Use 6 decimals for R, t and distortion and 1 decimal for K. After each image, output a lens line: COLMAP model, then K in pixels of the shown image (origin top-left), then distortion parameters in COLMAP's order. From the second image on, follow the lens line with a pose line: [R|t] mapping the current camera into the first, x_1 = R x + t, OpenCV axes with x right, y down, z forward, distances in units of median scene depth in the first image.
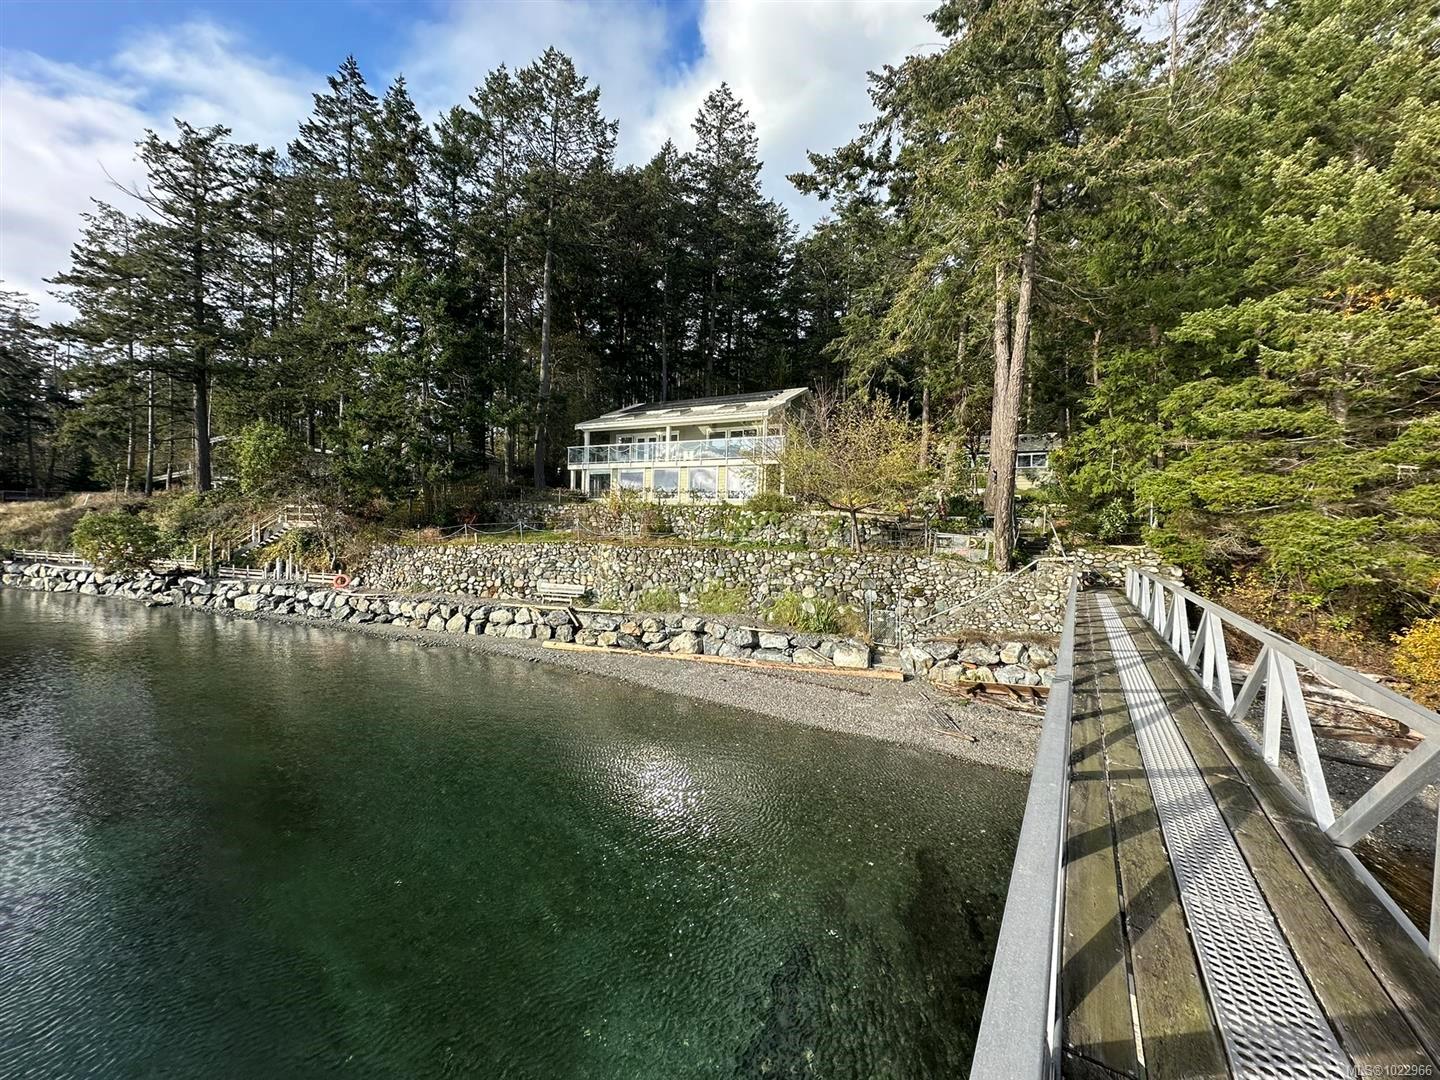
lens RADIAL K [[573.5, 0, 719.7], [0, 573.5, 540.8], [0, 0, 1]] dist [-0.008945, 0.001861]
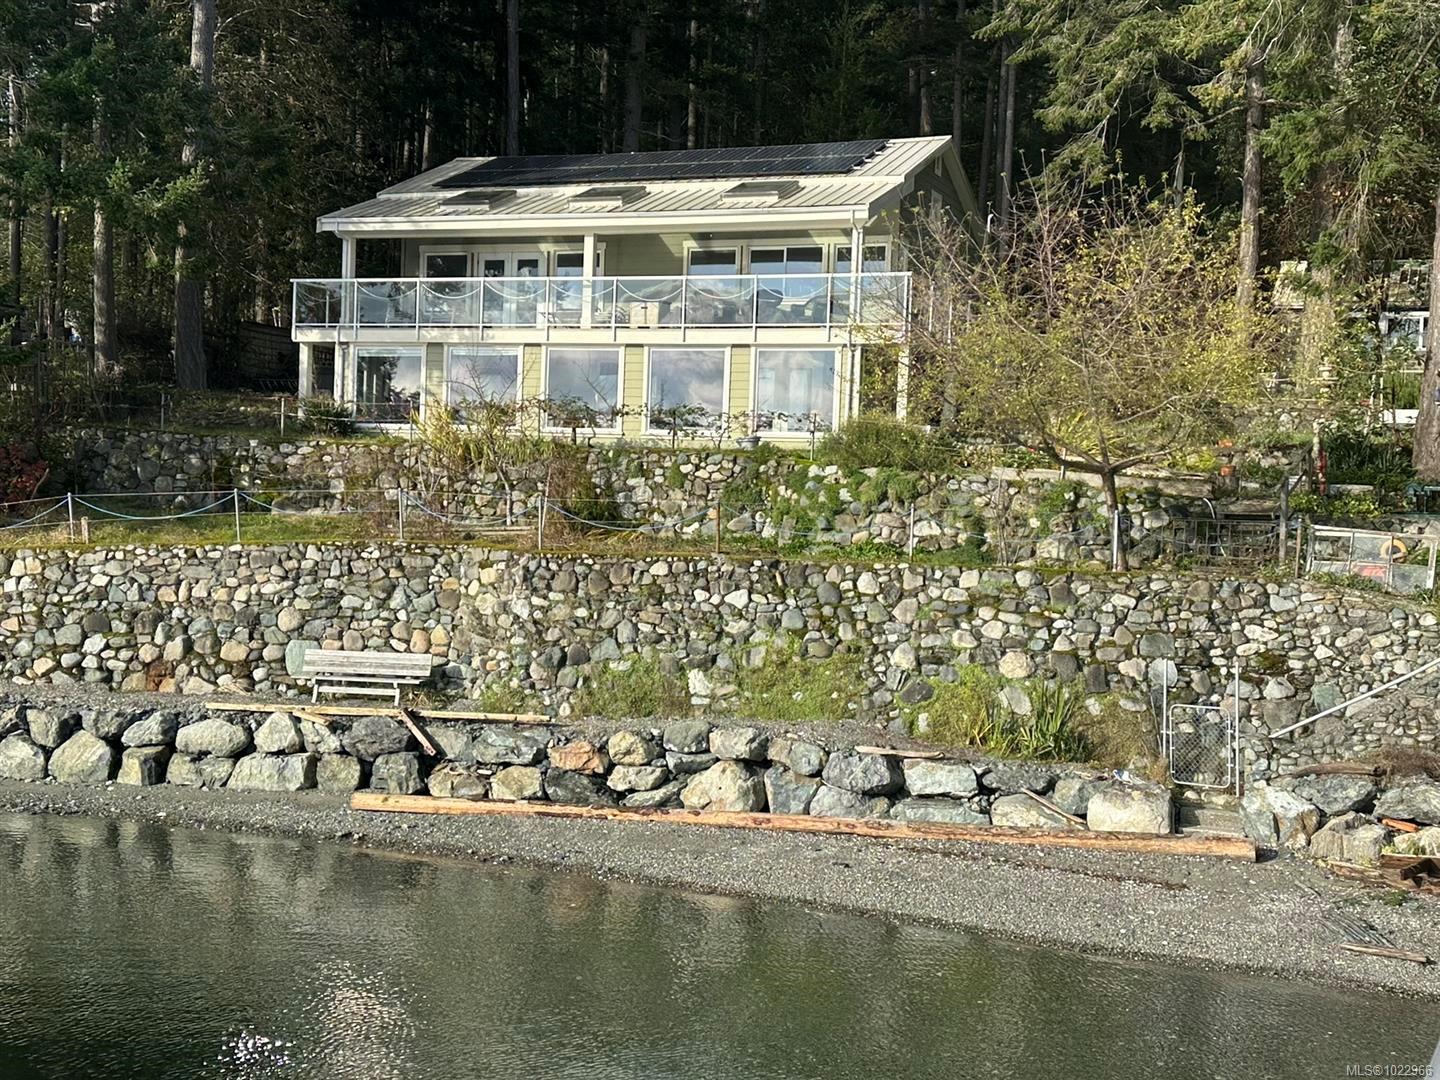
lens RADIAL K [[1890.3, 0, 710.8], [0, 1890.3, 496.6], [0, 0, 1]] dist [0.125895, 0.000000]
pose [[0.994939, 0.006399, 0.100275, -0.183398], [-0.004156, 0.999737, -0.022566, -0.001407], [-0.100393, 0.022035, 0.994704, -0.325467]]
